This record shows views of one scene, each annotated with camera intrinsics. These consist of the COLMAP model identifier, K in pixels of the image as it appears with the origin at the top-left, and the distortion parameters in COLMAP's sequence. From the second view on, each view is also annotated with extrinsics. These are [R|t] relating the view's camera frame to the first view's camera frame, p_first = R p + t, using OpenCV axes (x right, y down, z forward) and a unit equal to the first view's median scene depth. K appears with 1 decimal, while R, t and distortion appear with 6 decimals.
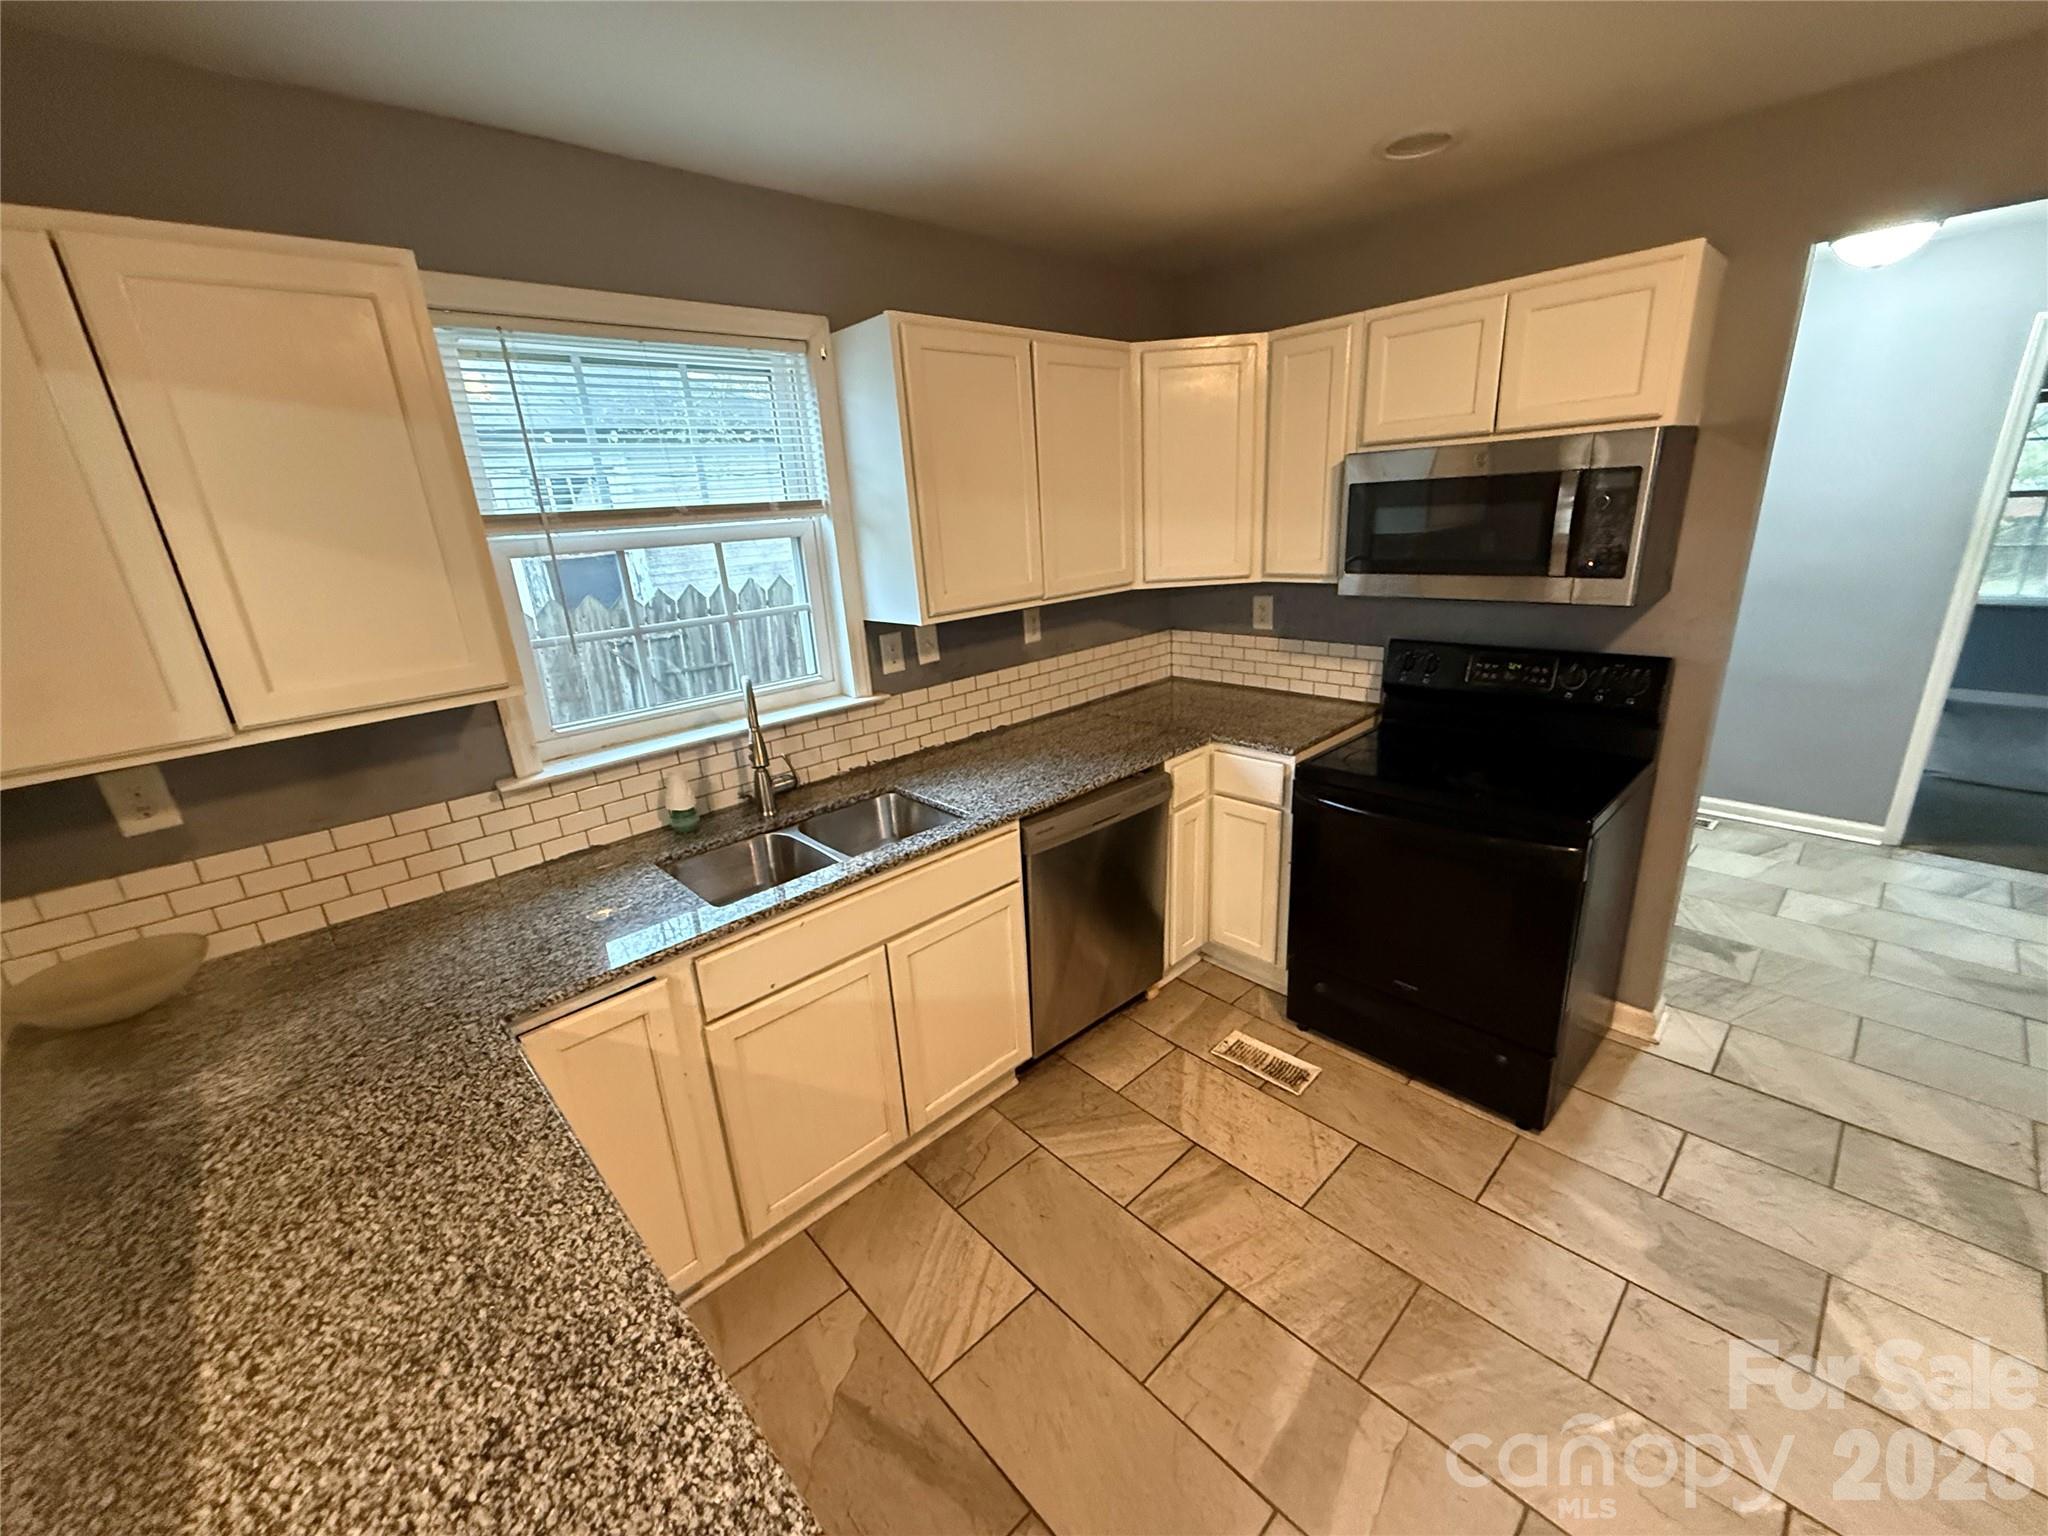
lens RADIAL K [[814.8, 0, 1024.0], [0, 814.8, 768.0], [0, 0, 1]] dist [0.000939, 0.000461]
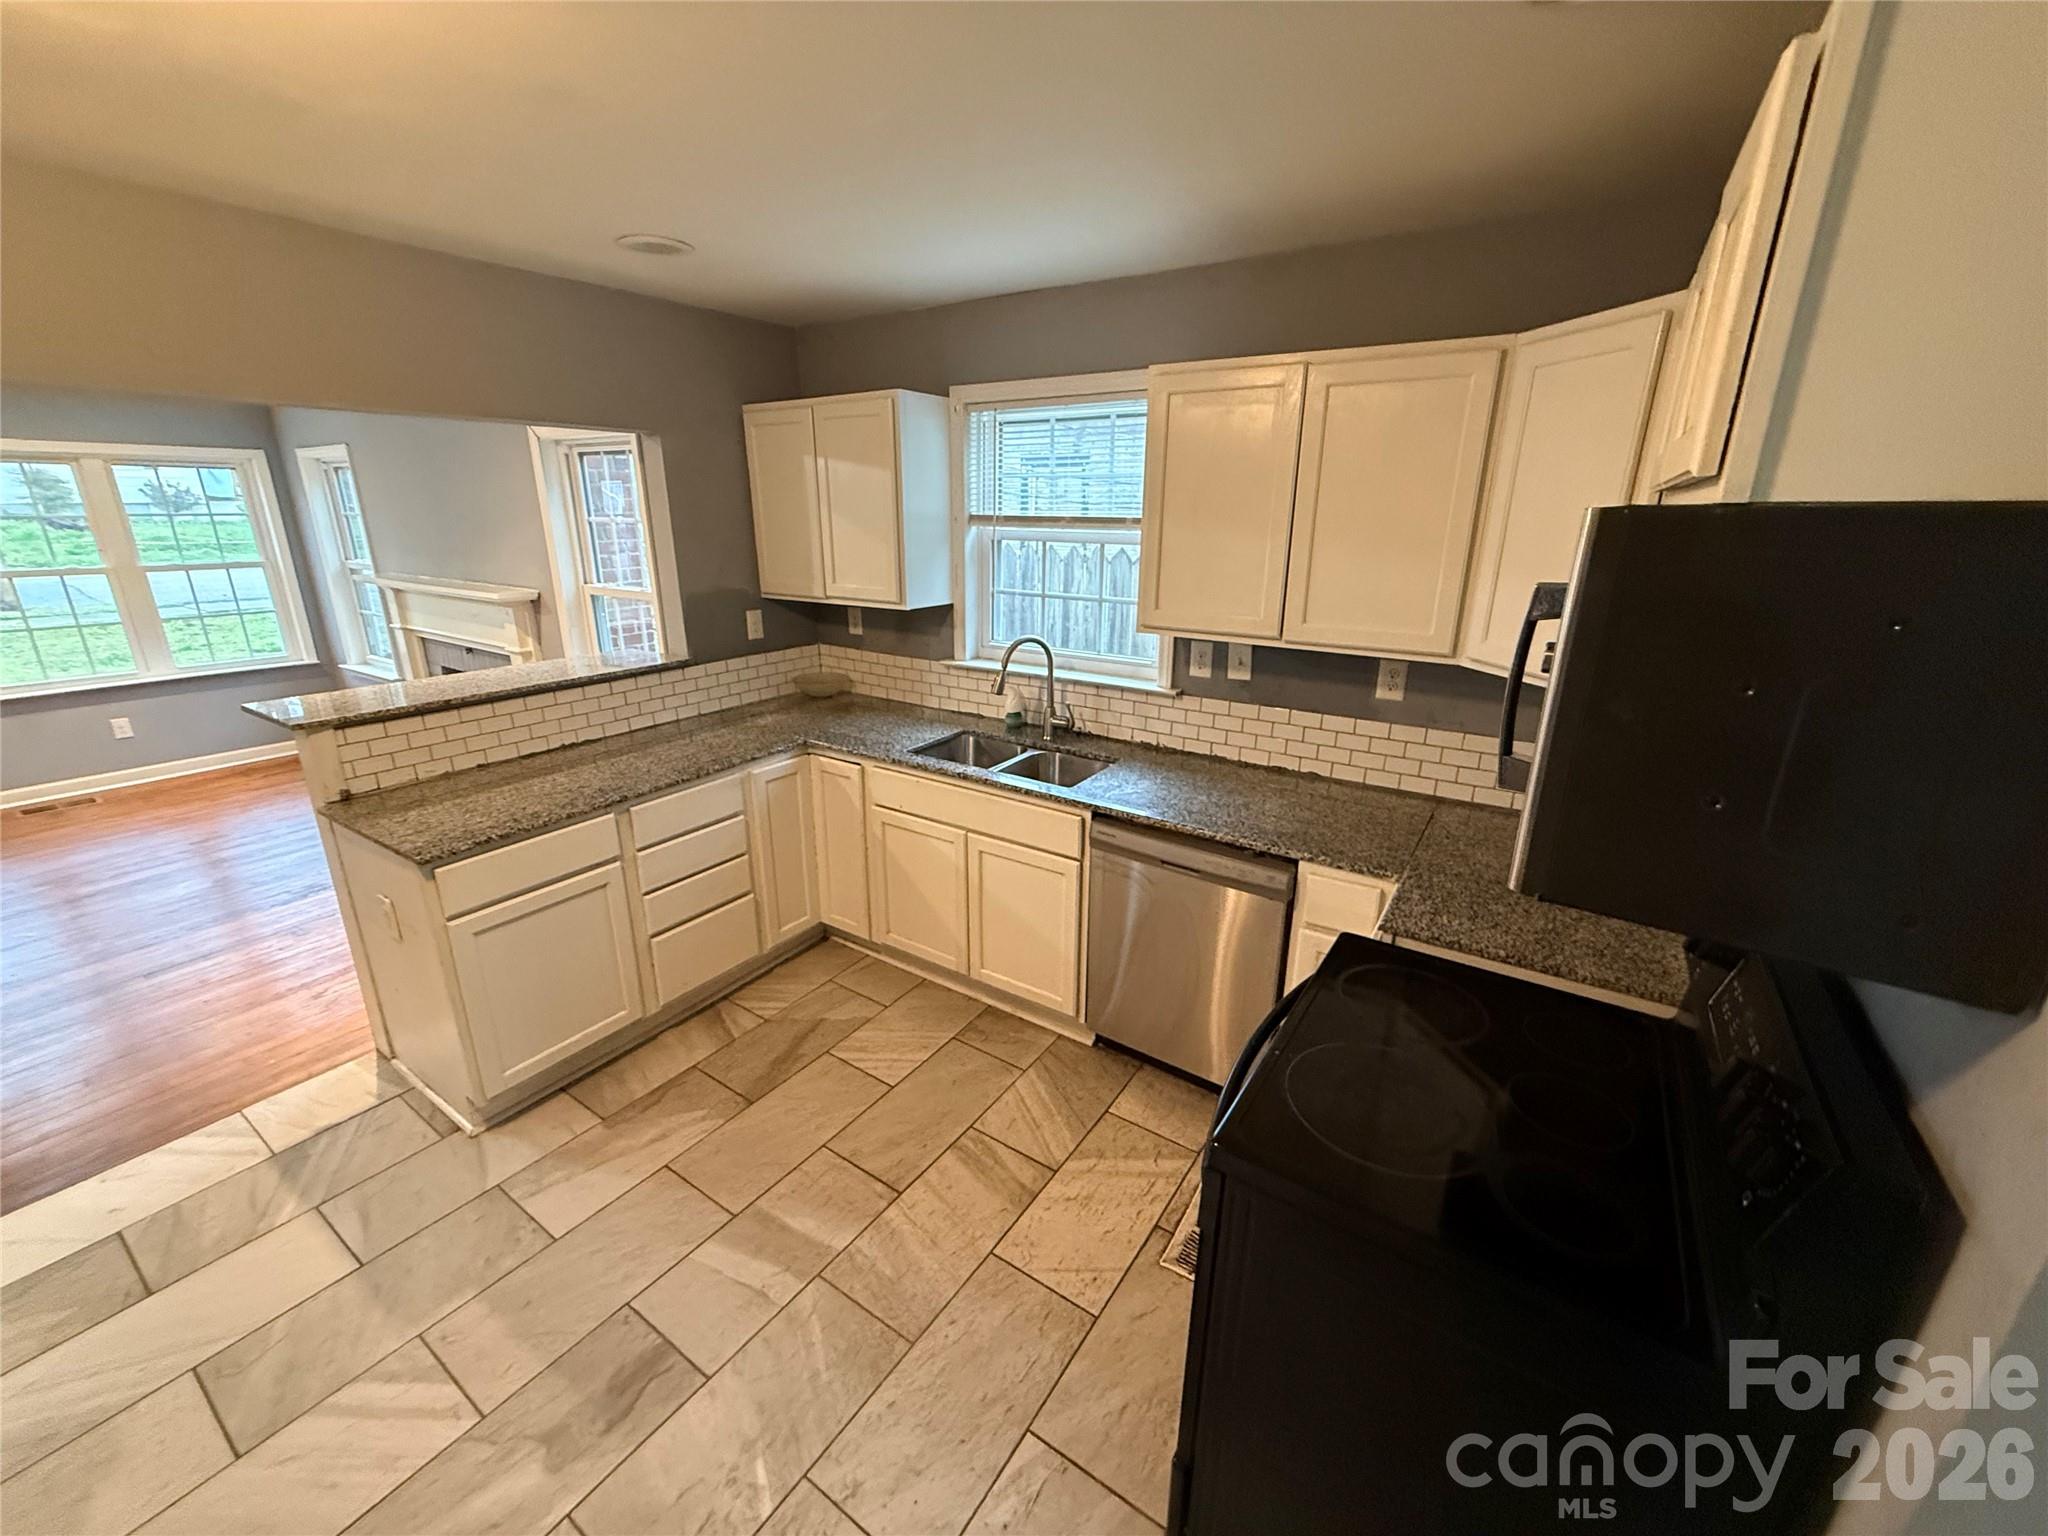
lens RADIAL K [[814.8, 0, 1024.0], [0, 814.8, 768.0], [0, 0, 1]] dist [0.000939, 0.000461]
pose [[0.228225, 0.355126, -0.906531, 0.871755], [-0.321944, 0.906253, 0.273966, -0.242463], [0.918839, 0.229326, 0.321160, 0.476885]]
